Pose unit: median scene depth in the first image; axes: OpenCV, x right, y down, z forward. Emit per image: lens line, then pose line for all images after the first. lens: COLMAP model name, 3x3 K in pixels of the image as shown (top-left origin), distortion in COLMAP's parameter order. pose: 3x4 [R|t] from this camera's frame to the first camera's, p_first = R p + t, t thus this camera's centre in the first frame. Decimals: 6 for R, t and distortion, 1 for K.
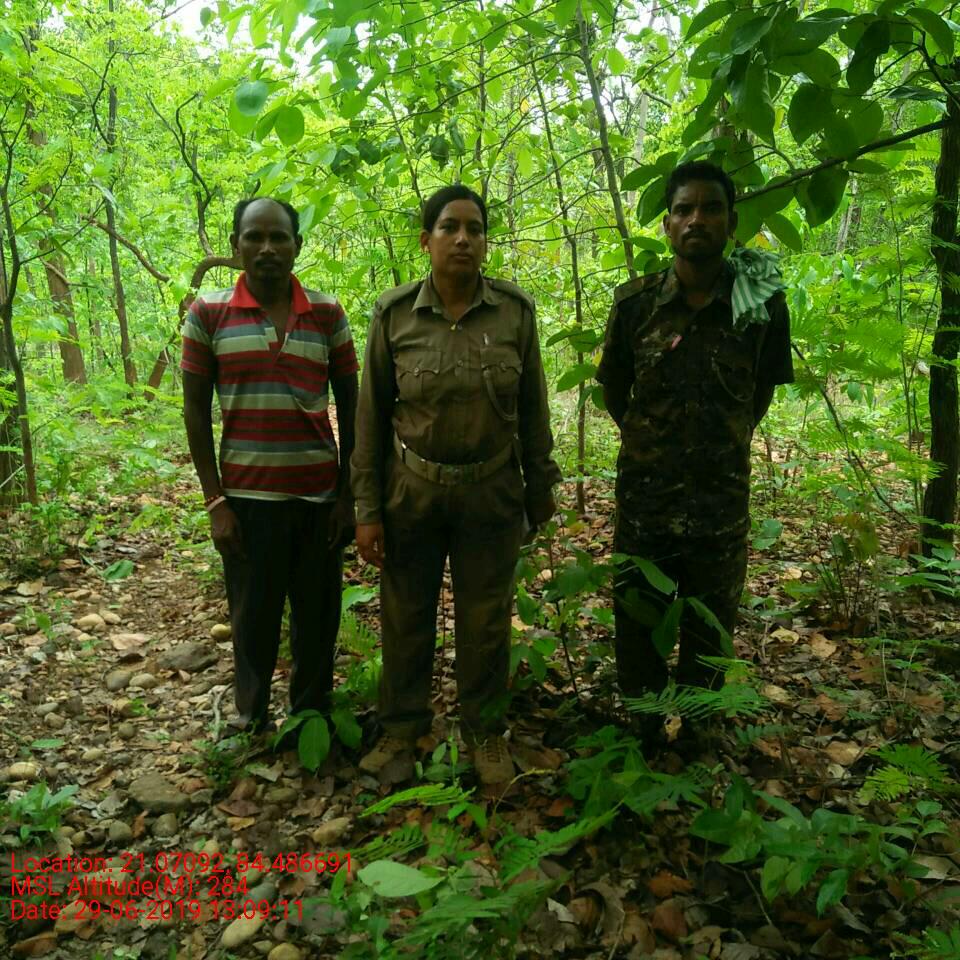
lens RADIAL K [[1004.9, 0, 482.5], [0, 1004.9, 485.0], [0, 0, 1]] dist [0.080467, -0.131972]
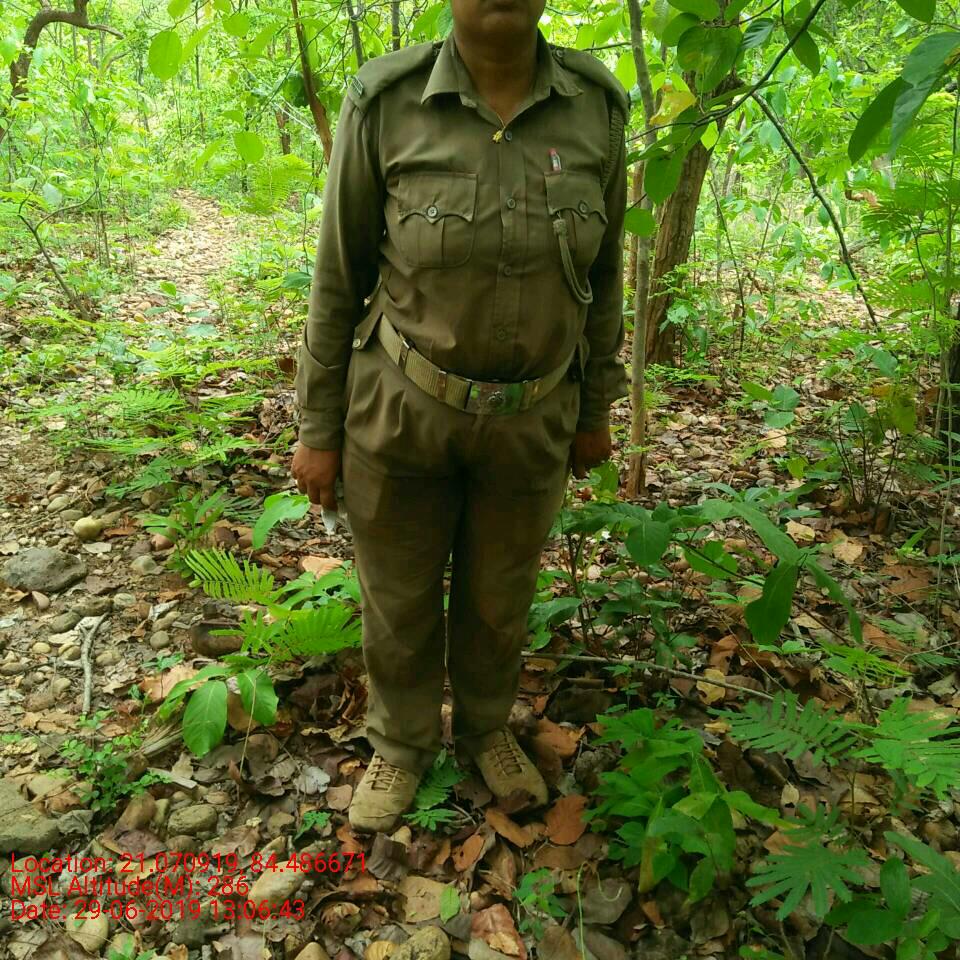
lens RADIAL K [[1004.9, 0, 482.5], [0, 1004.9, 485.0], [0, 0, 1]] dist [0.080467, -0.131972]
pose [[0.992212, -0.000320, 0.124561, -0.071480], [-0.023951, 0.980846, 0.193307, -0.049481], [-0.122237, -0.194785, 0.973199, 0.275308]]
